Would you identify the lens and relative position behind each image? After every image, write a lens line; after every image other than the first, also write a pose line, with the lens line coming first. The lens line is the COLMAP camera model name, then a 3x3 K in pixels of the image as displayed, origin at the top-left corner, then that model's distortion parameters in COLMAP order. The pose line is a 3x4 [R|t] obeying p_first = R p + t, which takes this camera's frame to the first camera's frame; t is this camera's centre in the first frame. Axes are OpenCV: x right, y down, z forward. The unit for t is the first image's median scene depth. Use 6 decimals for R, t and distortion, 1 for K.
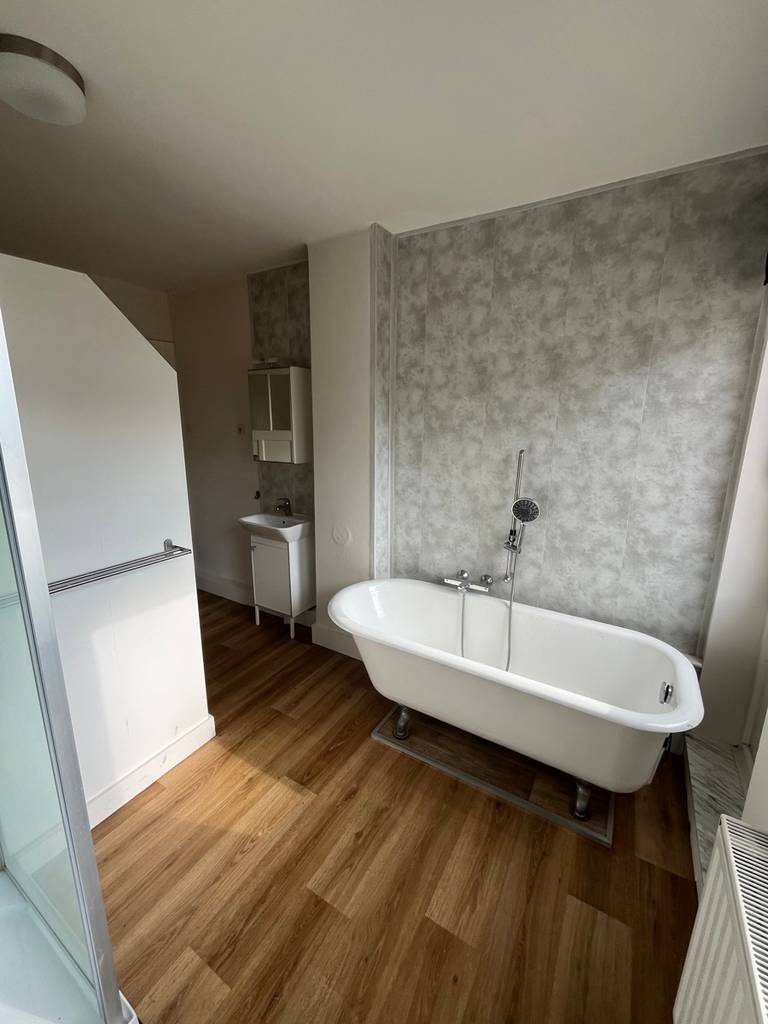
lens RADIAL K [[417.9, 0, 391.3], [0, 417.9, 507.4], [0, 0, 1]] dist [-0.007470, 0.001439]
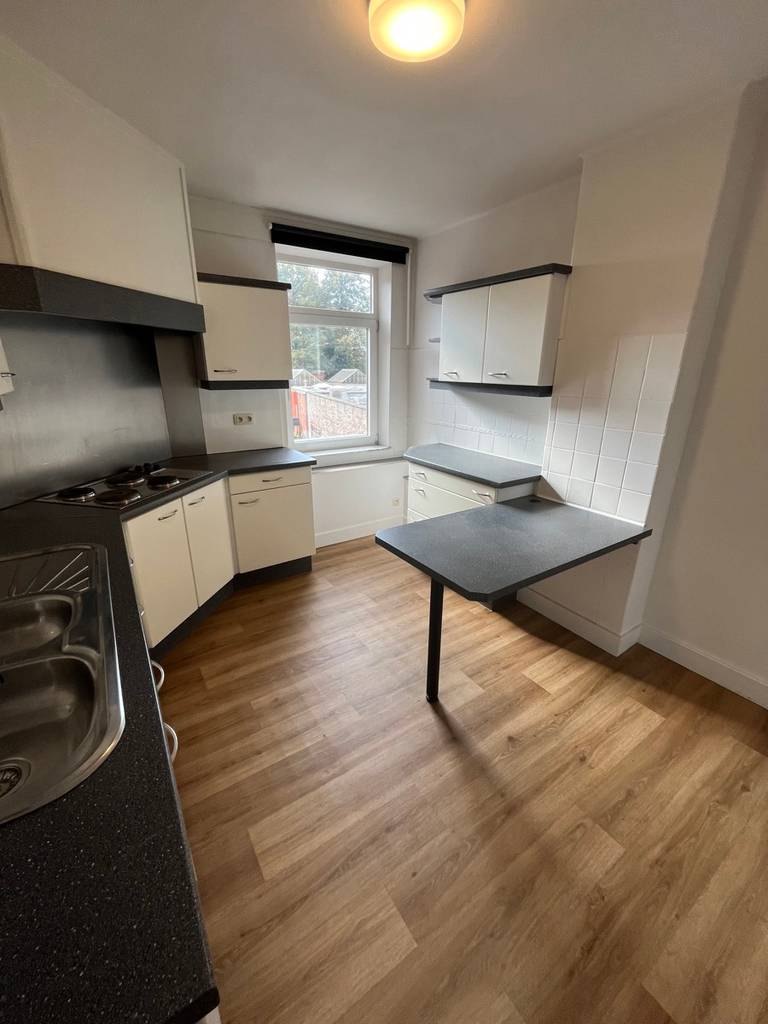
lens RADIAL K [[417.9, 0, 388.8], [0, 417.9, 510.8], [0, 0, 1]] dist [-0.007470, 0.001439]
pose [[-0.901618, -0.152161, 0.404886, -0.071596], [0.088181, 0.851755, 0.516466, -0.221778], [-0.423450, 0.501358, -0.754540, 1.137373]]
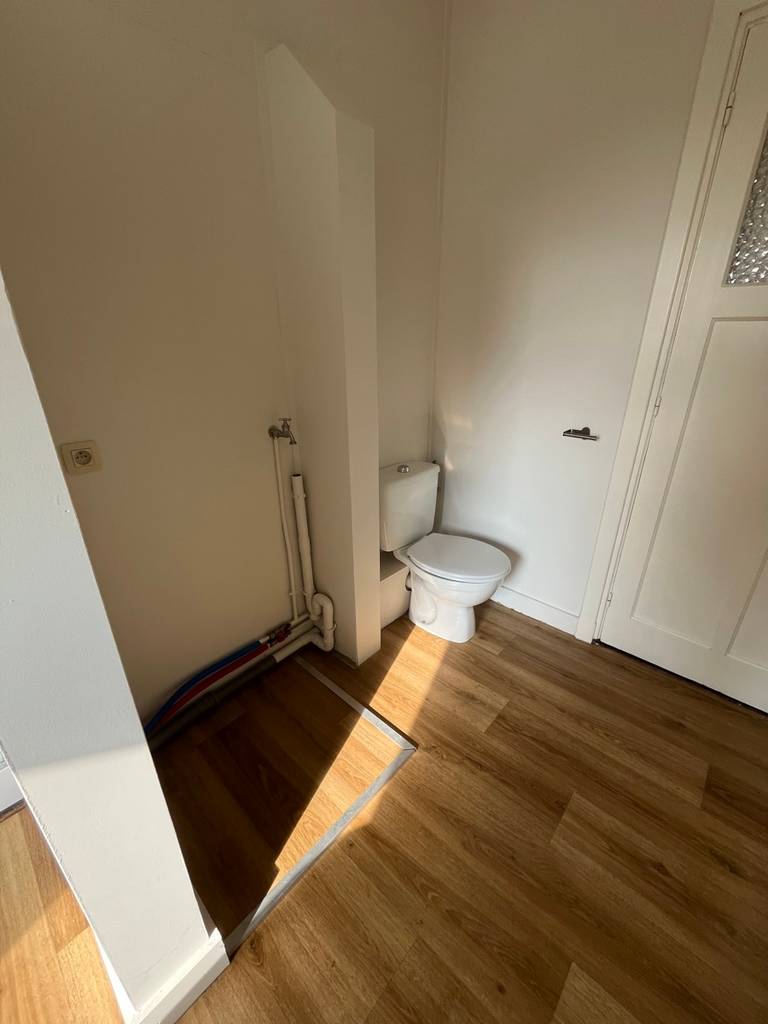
lens RADIAL K [[417.9, 0, 377.6], [0, 417.9, 511.2], [0, 0, 1]] dist [-0.007470, 0.001439]
pose [[-0.208782, 0.368783, -0.905764, 0.458590], [-0.211137, 0.887336, 0.409947, 0.102442], [0.954898, 0.276830, -0.107396, 0.521236]]
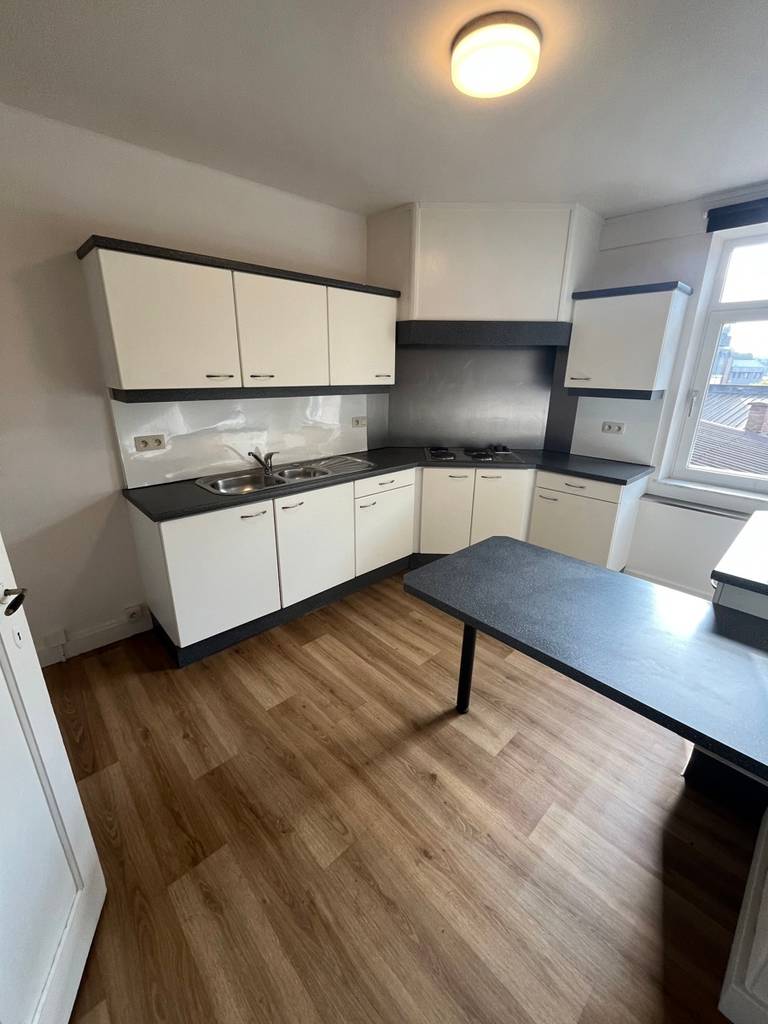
lens RADIAL K [[417.9, 0, 382.1], [0, 417.9, 512.6], [0, 0, 1]] dist [-0.007470, 0.001439]
pose [[0.281881, -0.313910, 0.906644, -0.851827], [0.207818, 0.942506, 0.261715, 0.023796], [-0.936672, 0.114644, 0.330911, 0.050793]]
